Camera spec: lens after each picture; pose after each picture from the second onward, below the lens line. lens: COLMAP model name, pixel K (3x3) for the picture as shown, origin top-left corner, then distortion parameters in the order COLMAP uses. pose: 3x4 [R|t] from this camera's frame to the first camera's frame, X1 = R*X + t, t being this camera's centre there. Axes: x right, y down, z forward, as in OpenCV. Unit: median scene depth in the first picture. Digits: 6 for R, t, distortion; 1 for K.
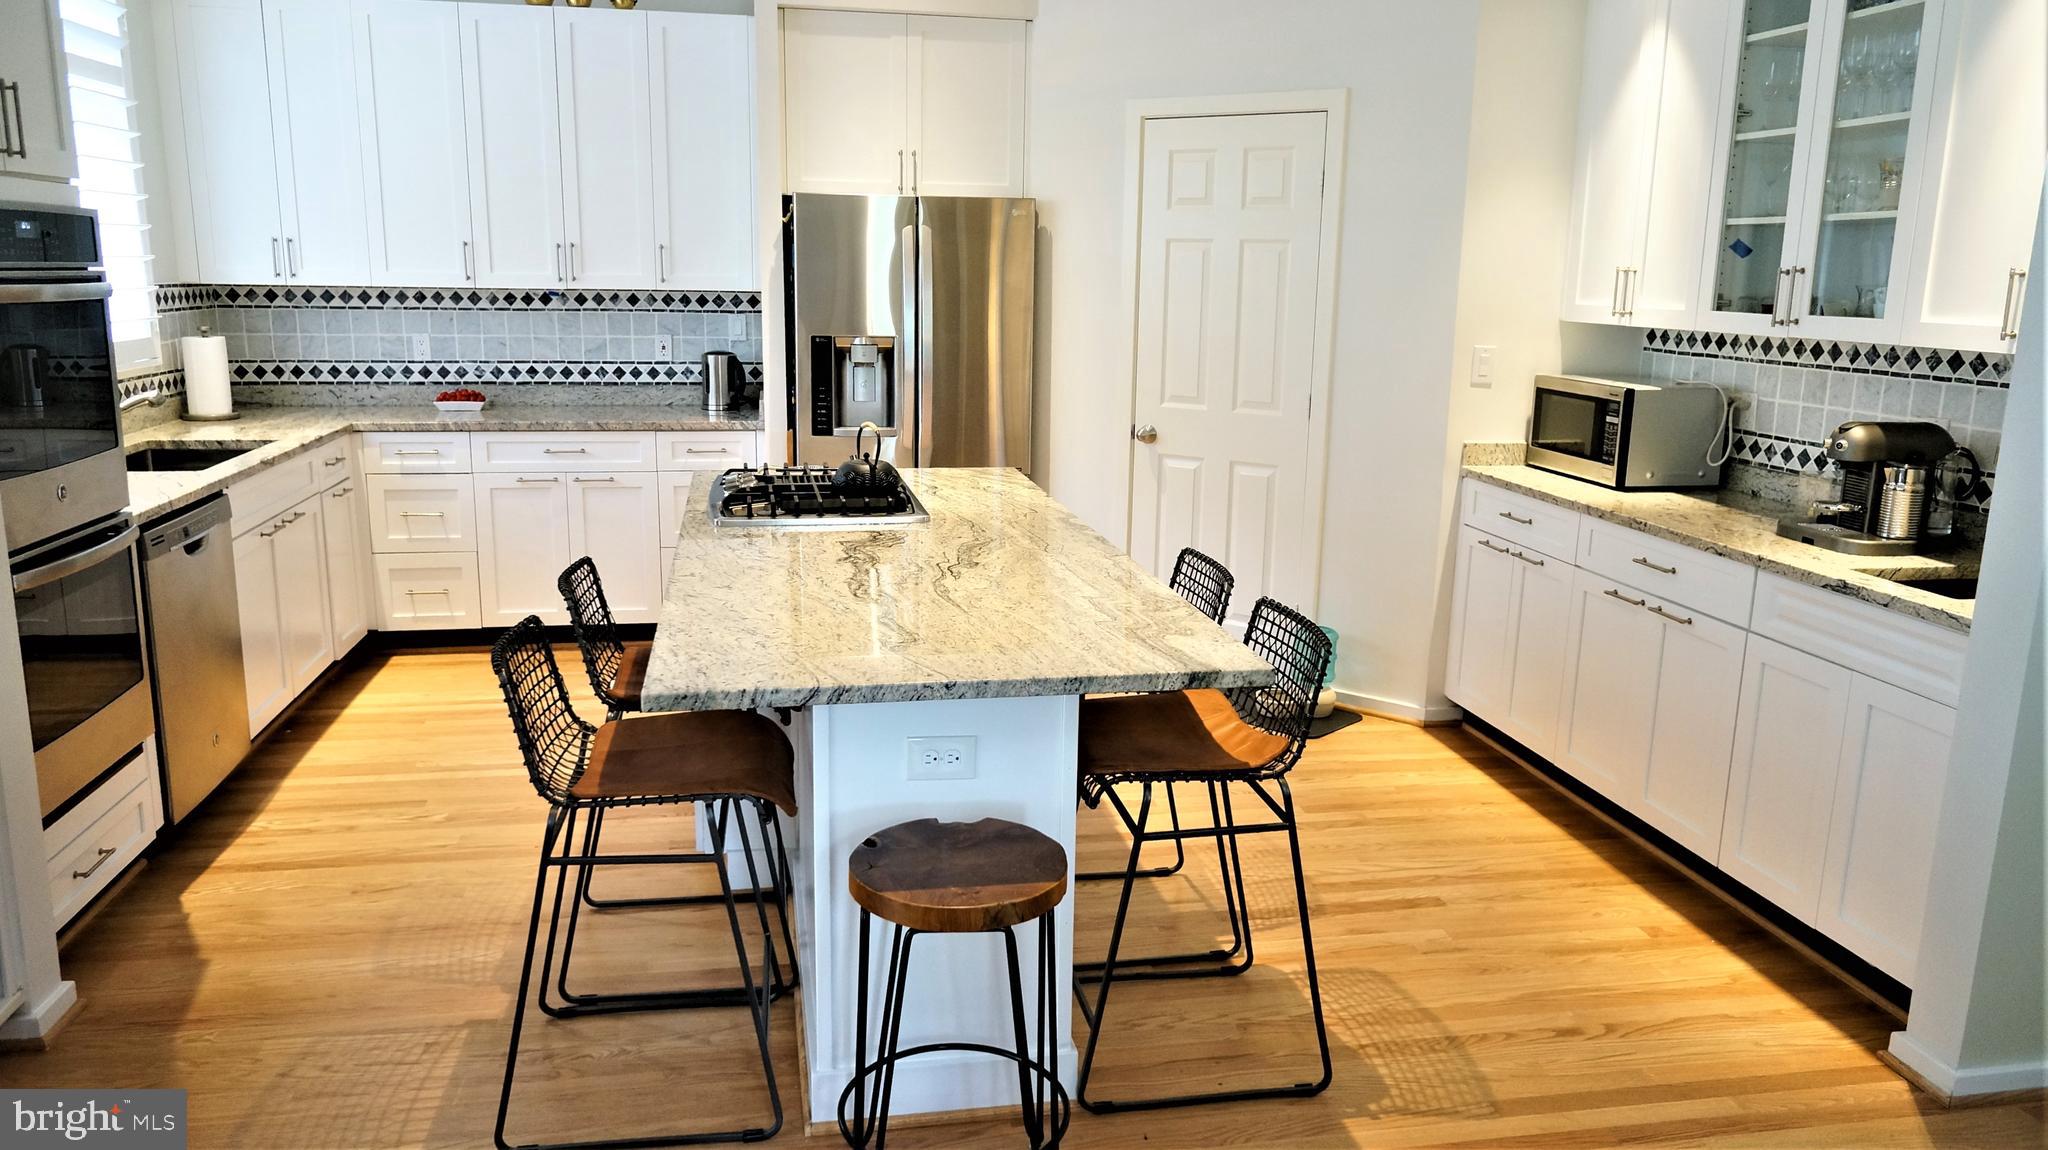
lens RADIAL K [[1440.6, 0, 1029.3], [0, 1440.6, 571.3], [0, 0, 1]] dist [-0.005153, 0.001891]
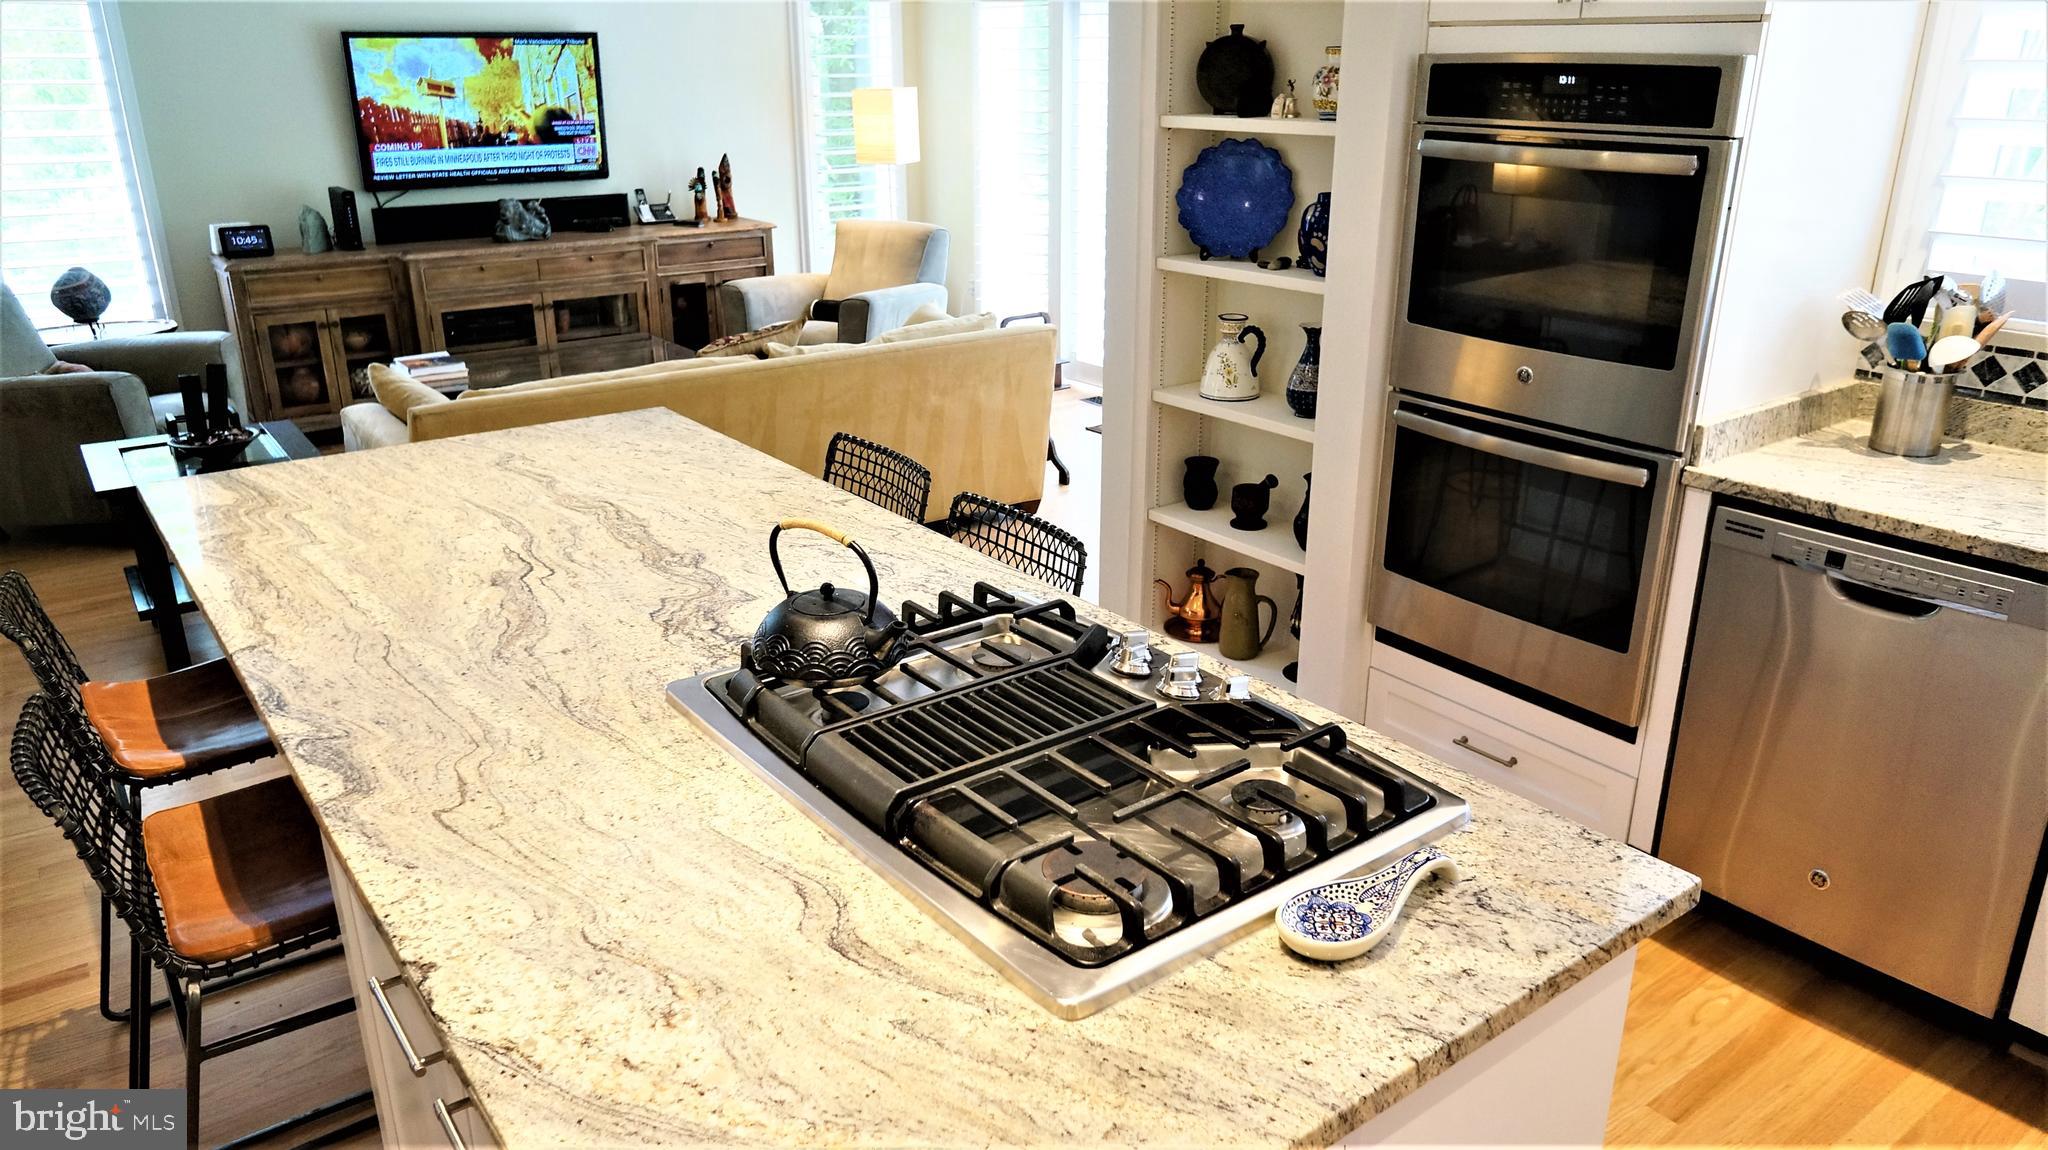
lens RADIAL K [[1397.9, 0, 1028.2], [0, 1397.9, 570.9], [0, 0, 1]] dist [-0.004478, 0.002130]
pose [[-0.895971, 0.135650, -0.422889, 0.008521], [-0.109025, 0.855891, 0.505533, -0.207115], [0.430523, 0.499049, -0.752064, 0.901067]]
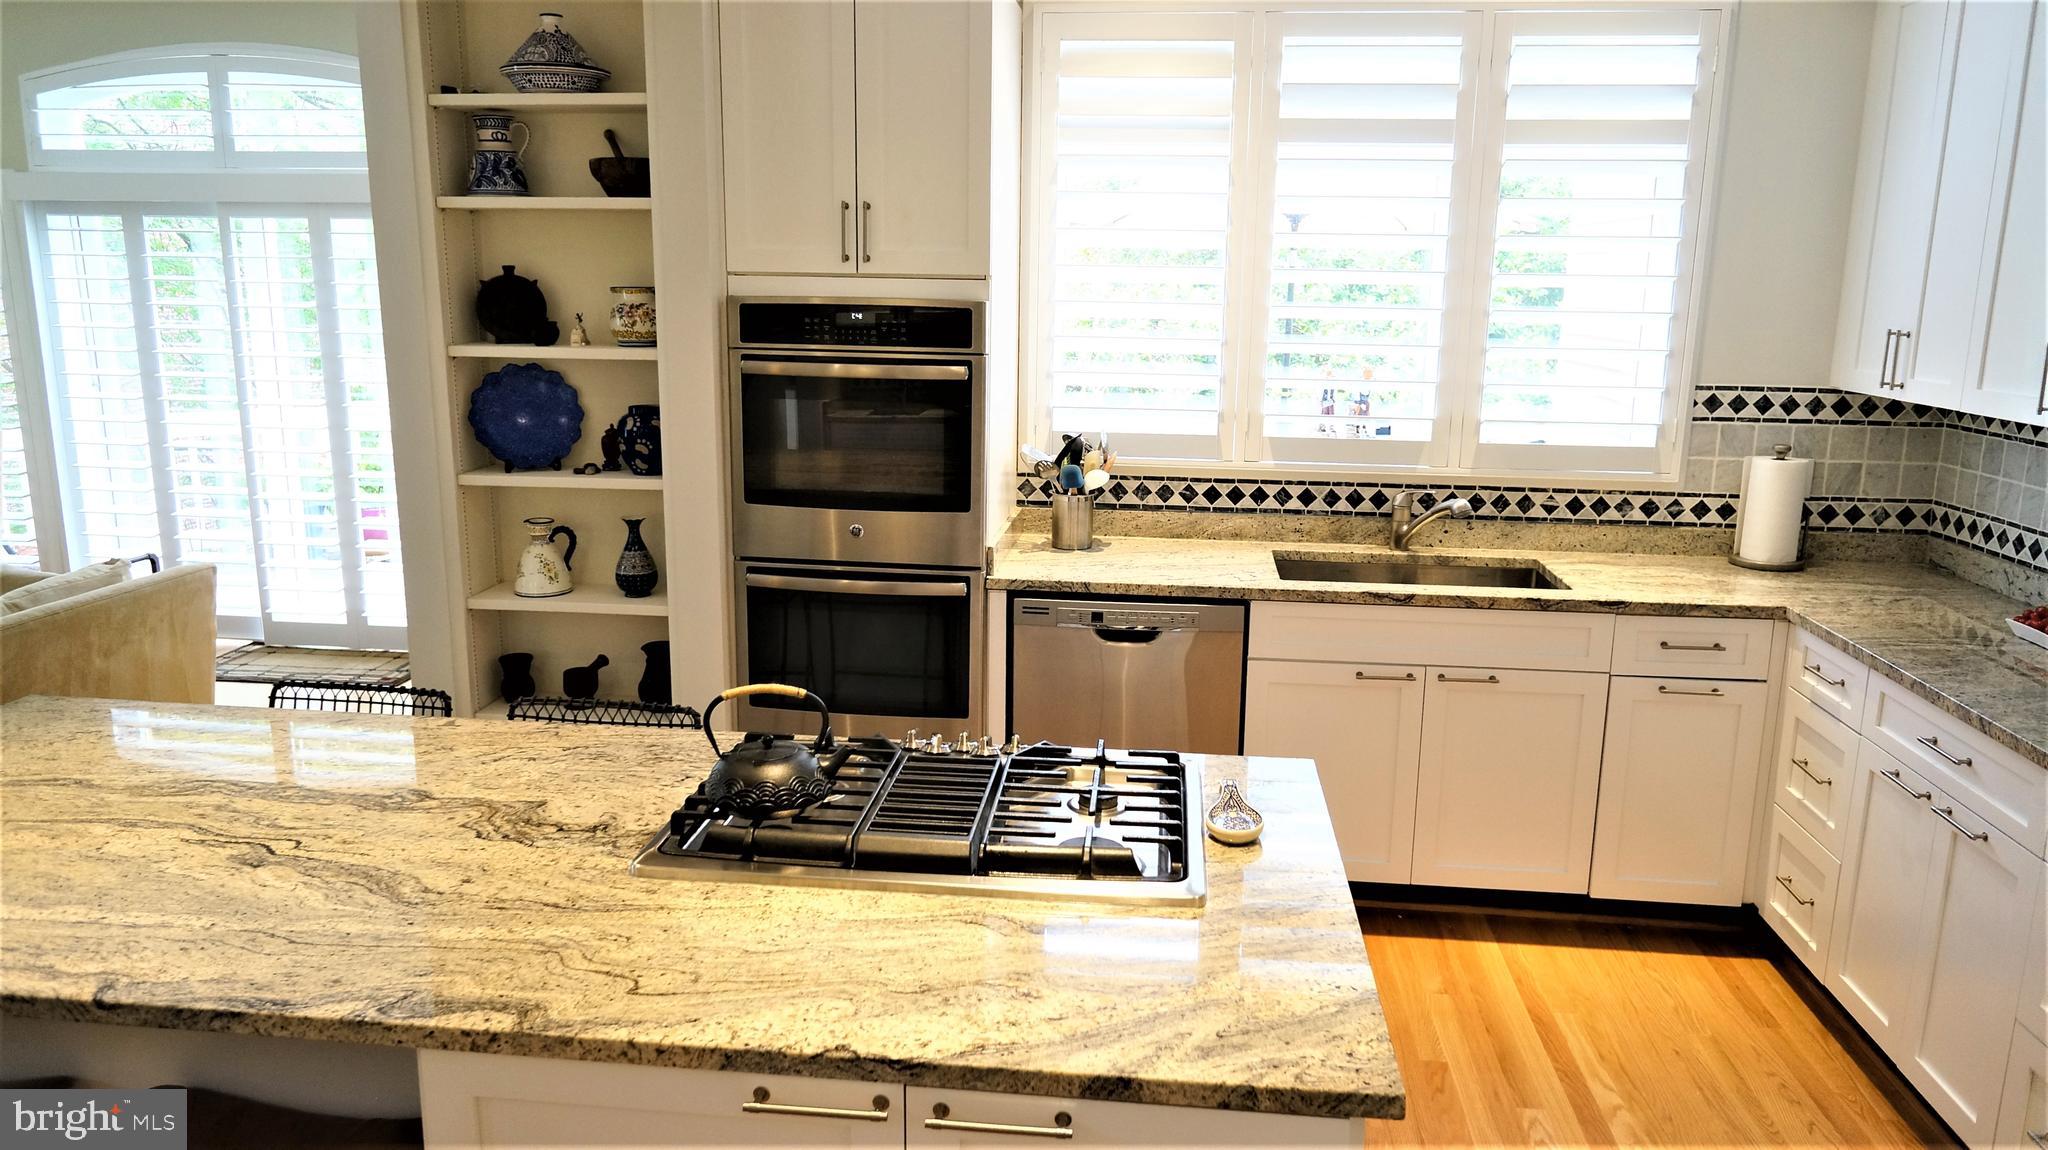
lens RADIAL K [[1397.9, 0, 1028.2], [0, 1397.9, 570.9], [0, 0, 1]] dist [-0.004478, 0.002130]
pose [[-0.293941, 0.178726, -0.938965, 0.231393], [-0.219406, 0.943515, 0.248276, -0.197345], [0.930301, 0.278993, -0.238124, 0.803115]]
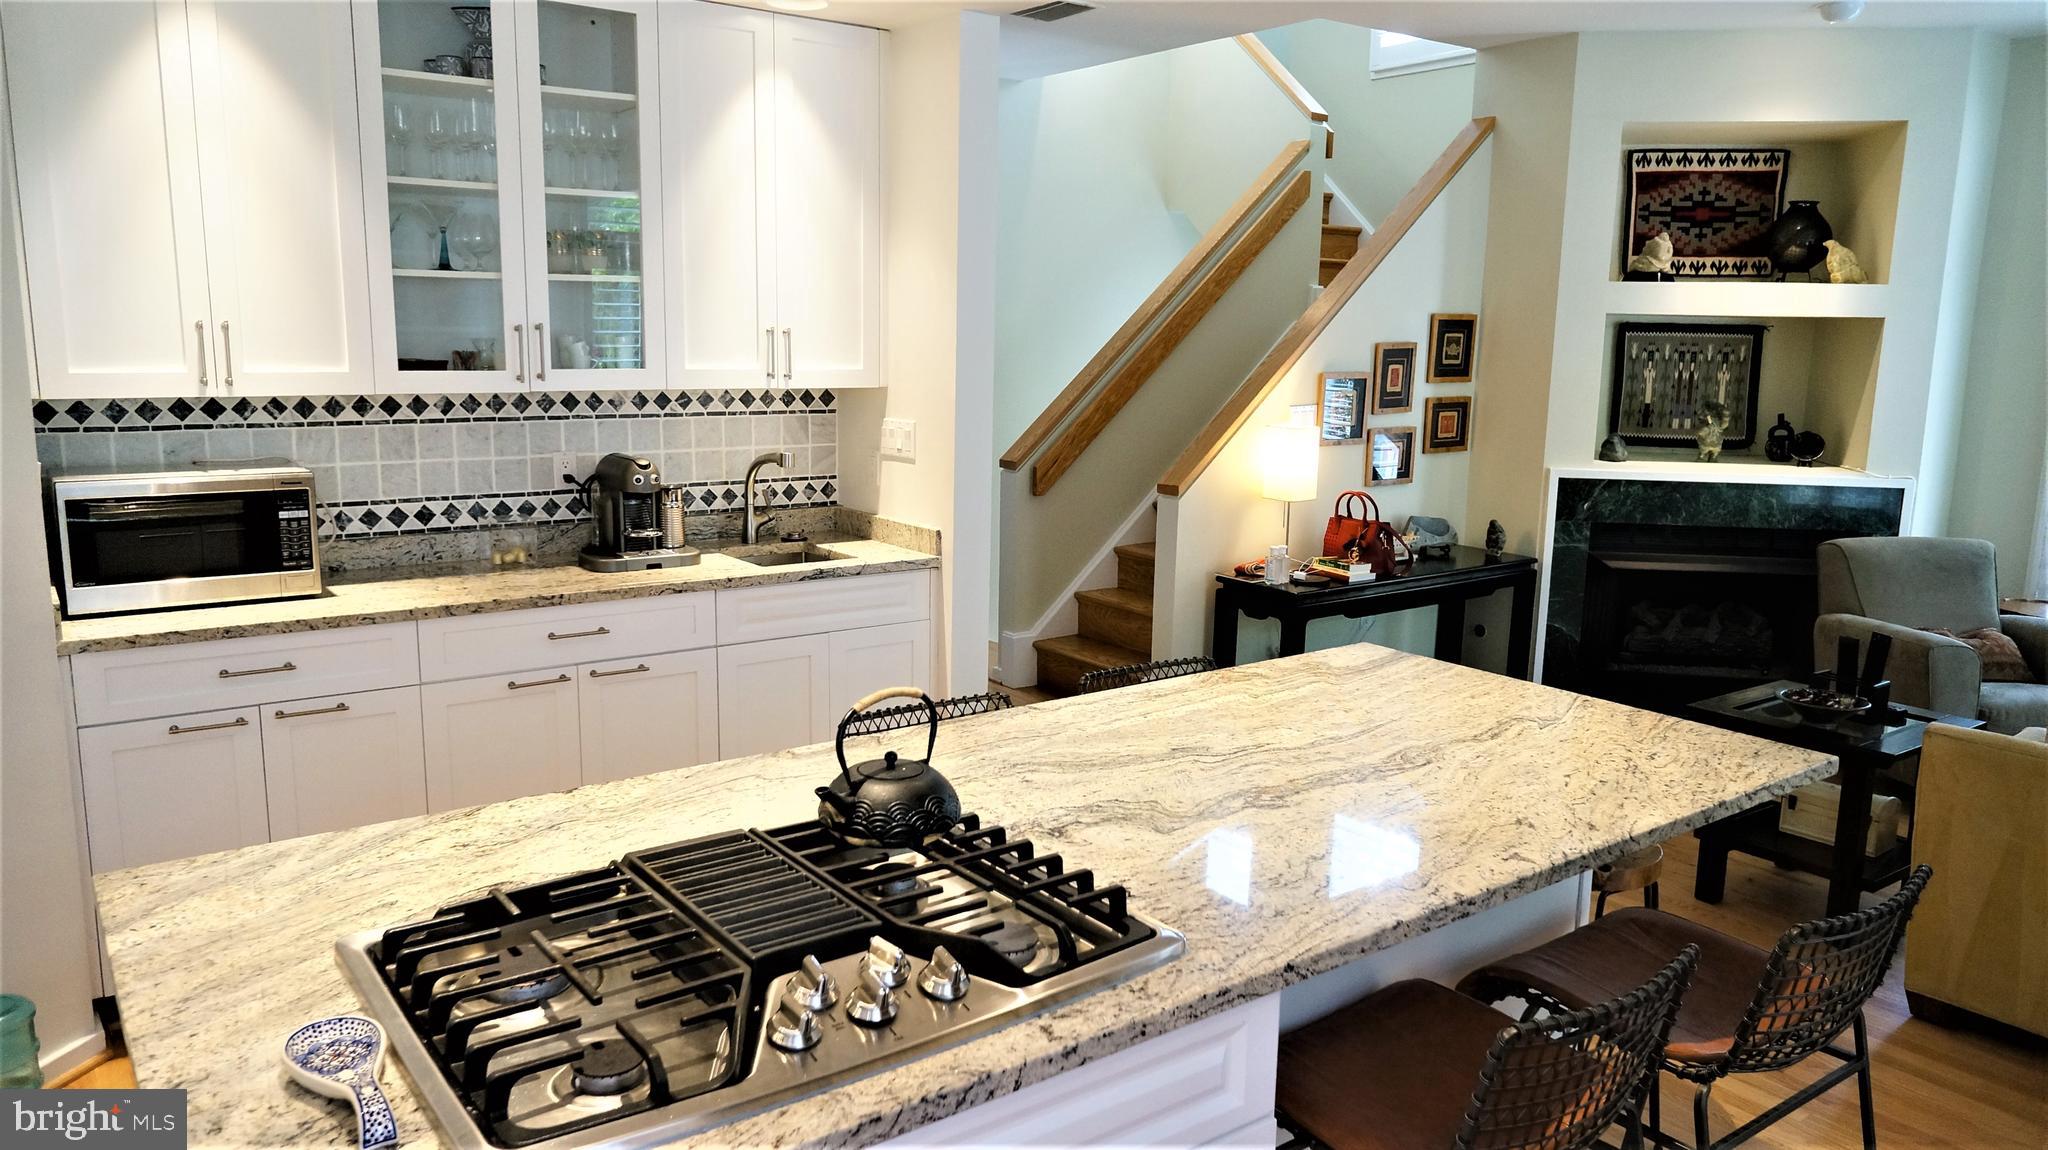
lens RADIAL K [[1397.9, 0, 1028.2], [0, 1397.9, 570.9], [0, 0, 1]] dist [-0.004478, 0.002130]
pose [[-0.436391, -0.179151, 0.881741, -0.358200], [0.163384, 0.947907, 0.273456, -0.174173], [-0.884798, 0.263397, -0.384388, 0.750885]]
